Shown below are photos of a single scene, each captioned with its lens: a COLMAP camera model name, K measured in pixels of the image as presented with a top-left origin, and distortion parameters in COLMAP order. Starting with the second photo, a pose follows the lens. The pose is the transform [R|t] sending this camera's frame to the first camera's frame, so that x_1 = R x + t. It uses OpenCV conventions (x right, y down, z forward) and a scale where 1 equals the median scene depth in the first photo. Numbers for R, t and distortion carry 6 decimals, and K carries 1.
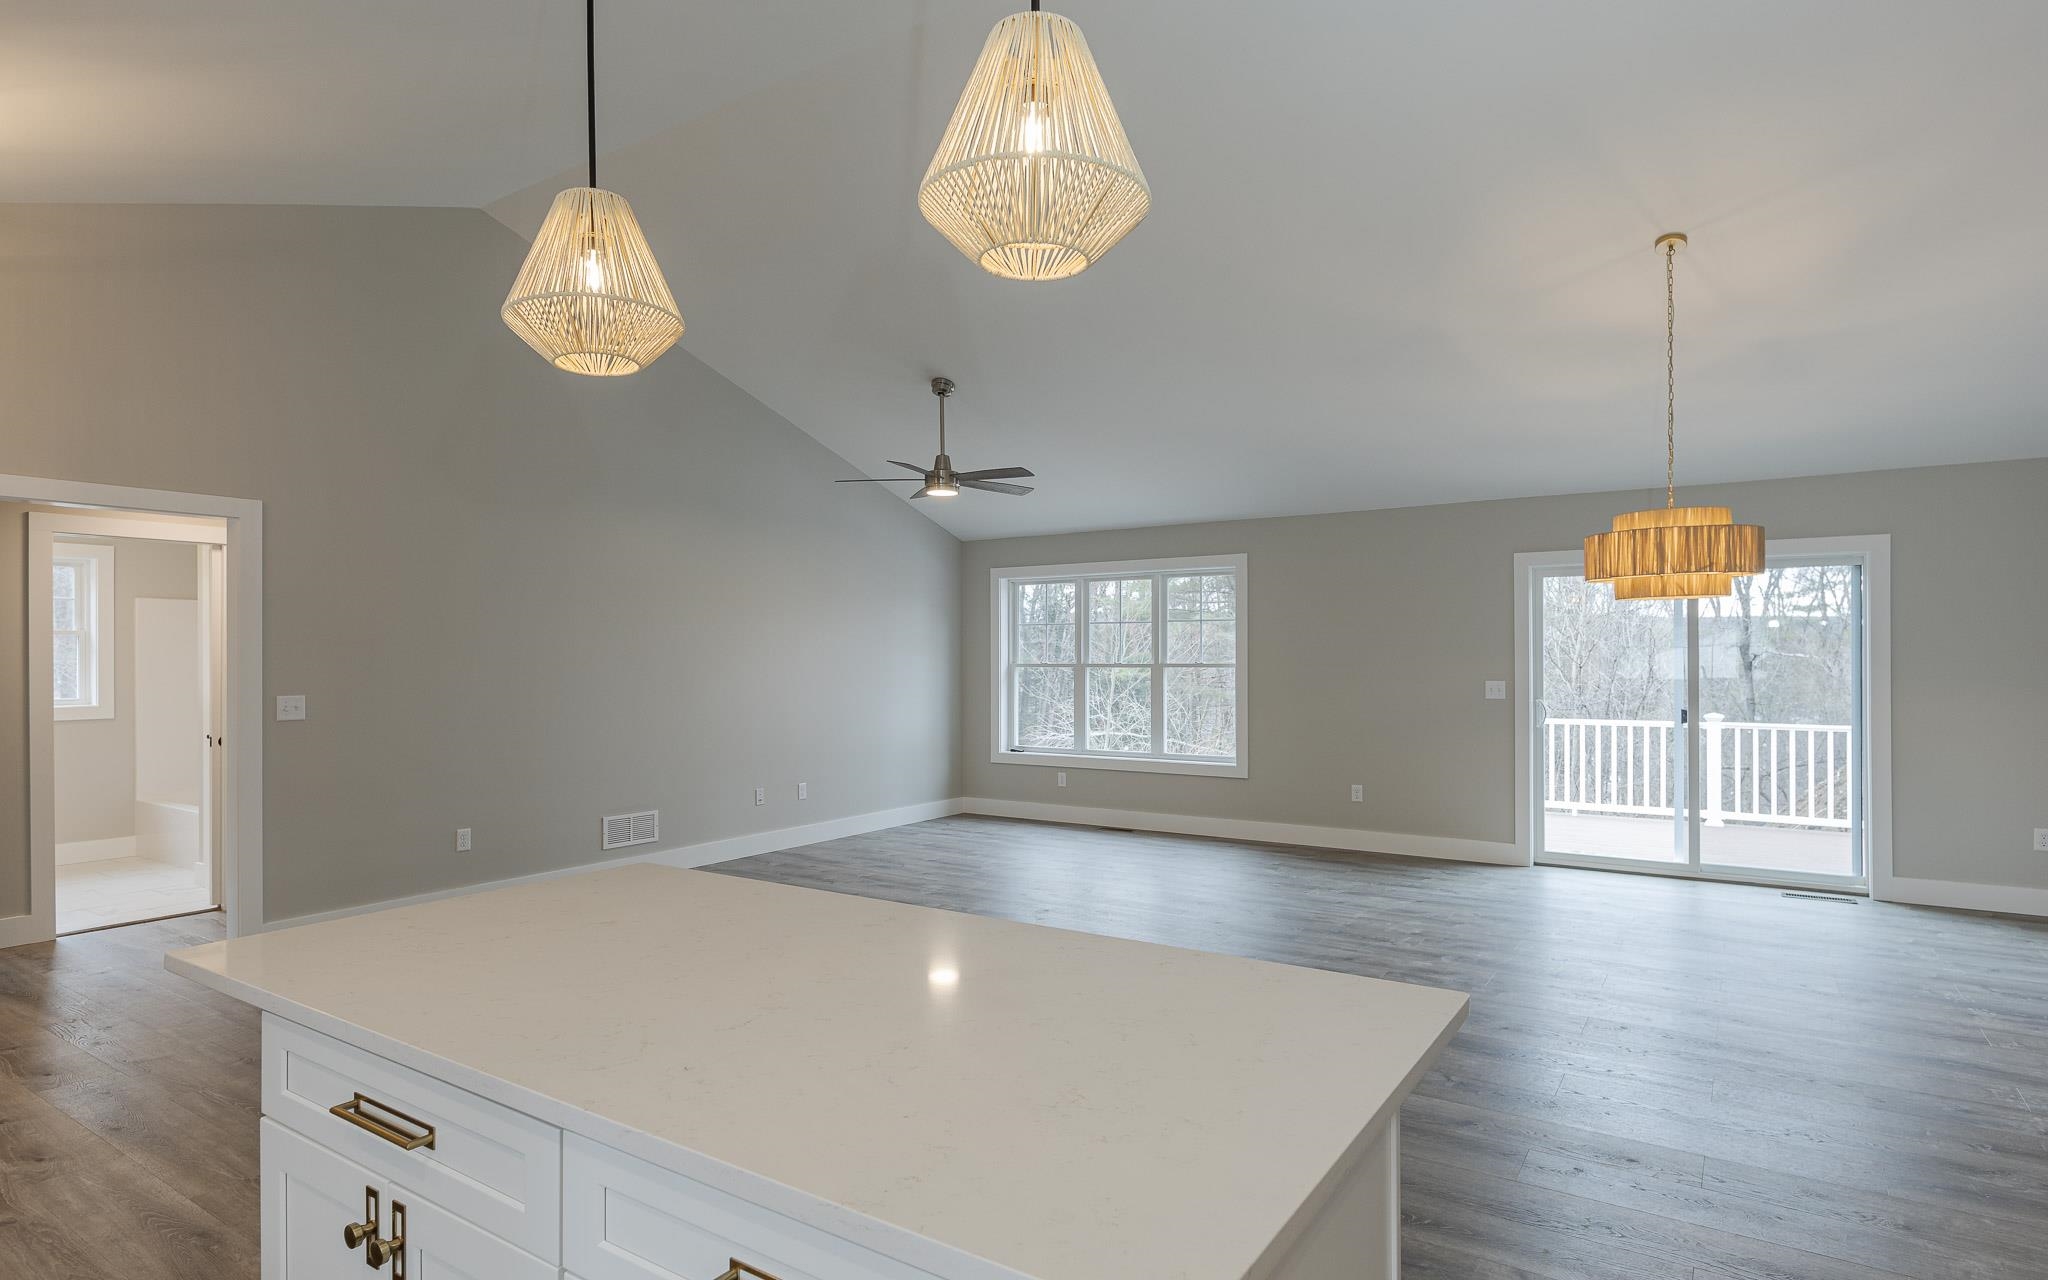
lens RADIAL K [[1062.8, 0, 1024.0], [0, 1062.8, 640.0], [0, 0, 1]] dist [0.000980, -0.001523]
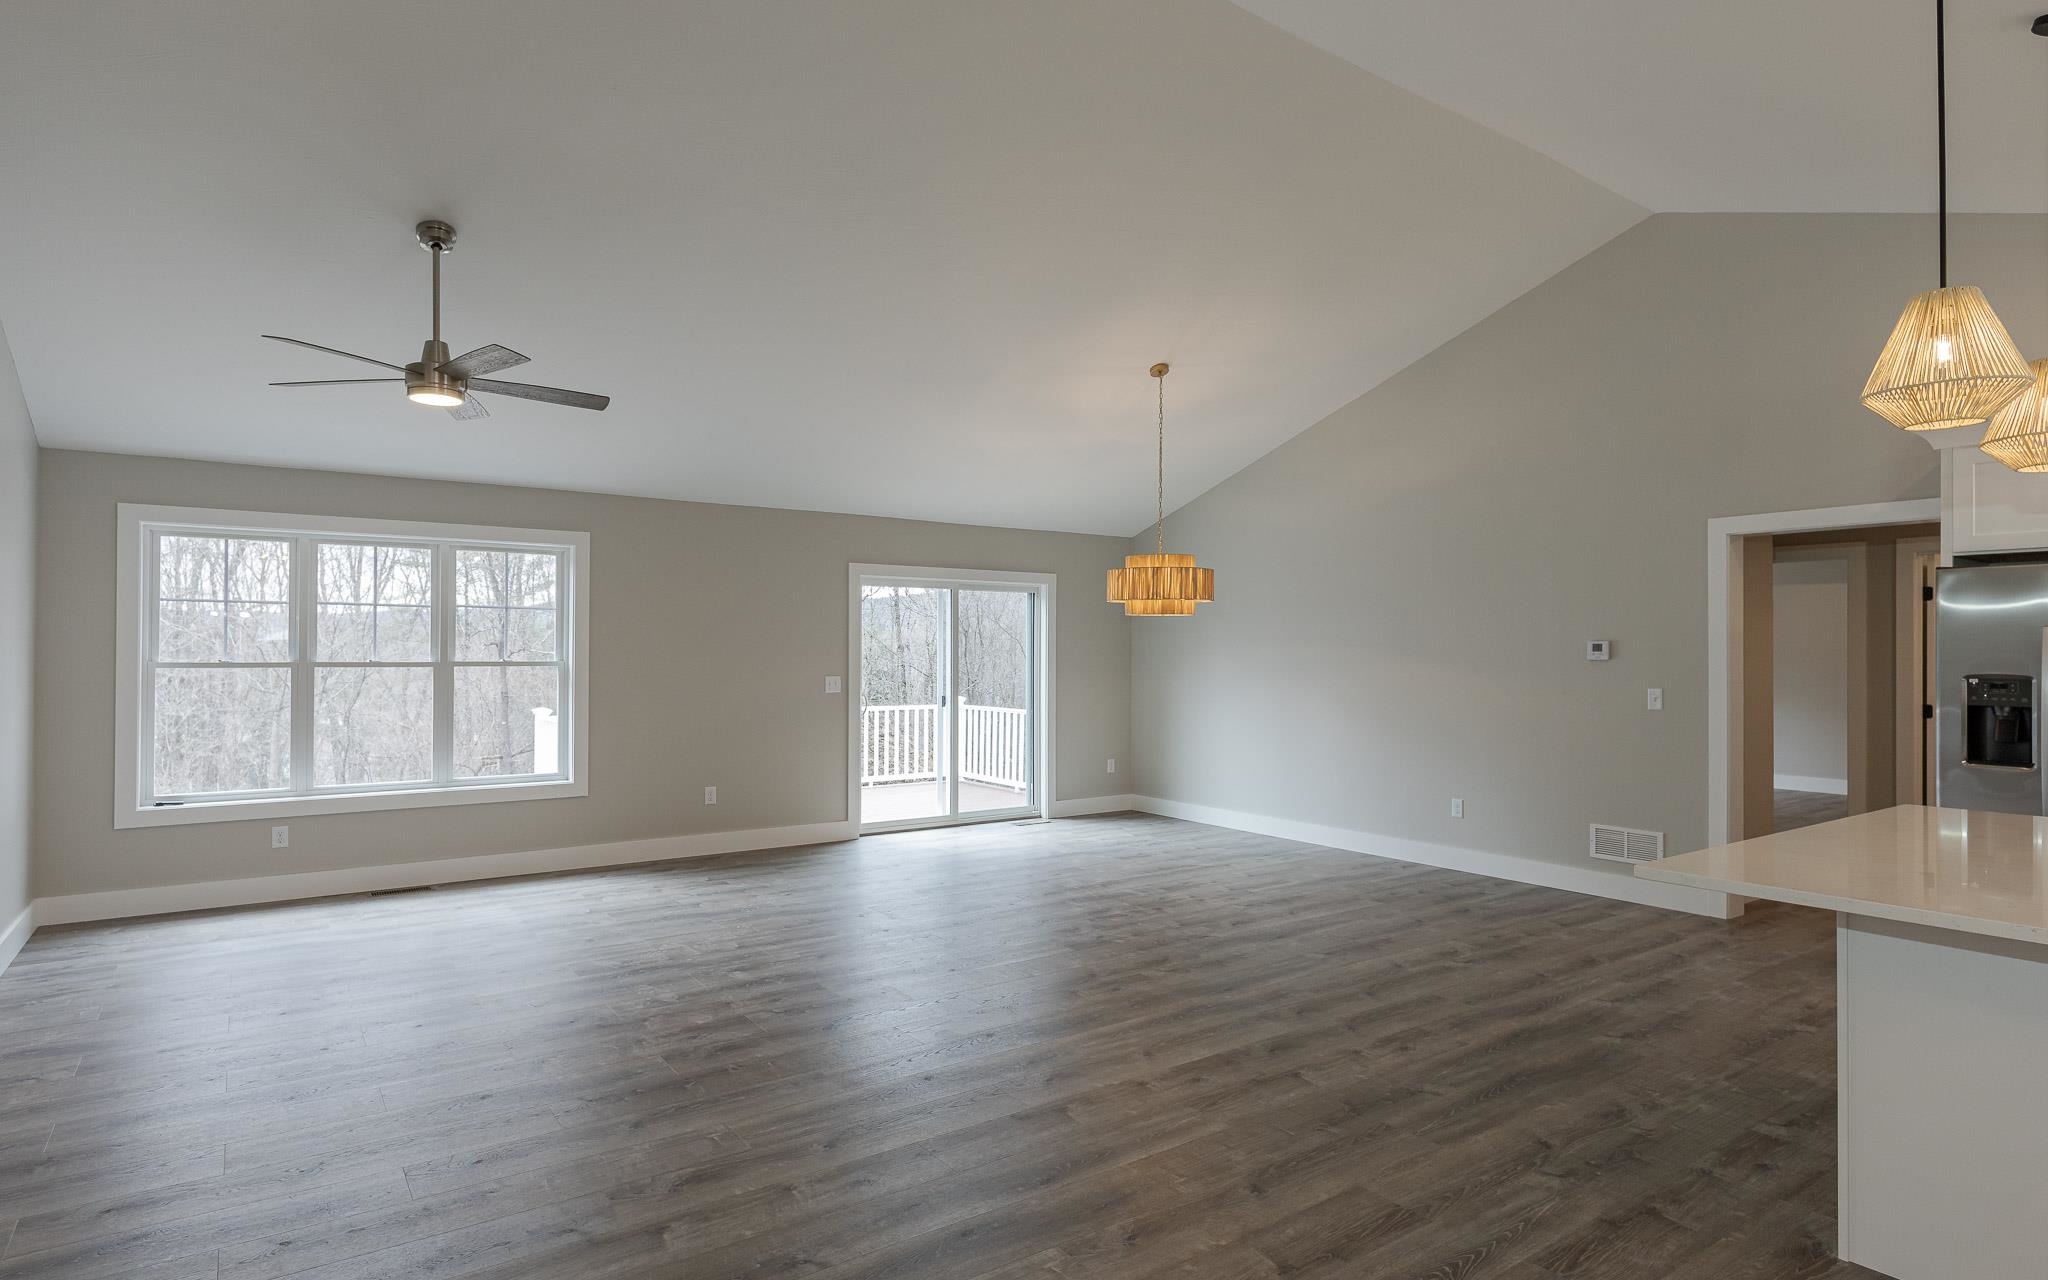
lens RADIAL K [[1062.8, 0, 1024.0], [0, 1062.8, 640.0], [0, 0, 1]] dist [0.000980, -0.001523]
pose [[0.377452, 0.014724, 0.925912, -0.506801], [-0.018312, 0.999797, -0.008434, 0.006434], [-0.925848, -0.013772, 0.377645, 0.400688]]
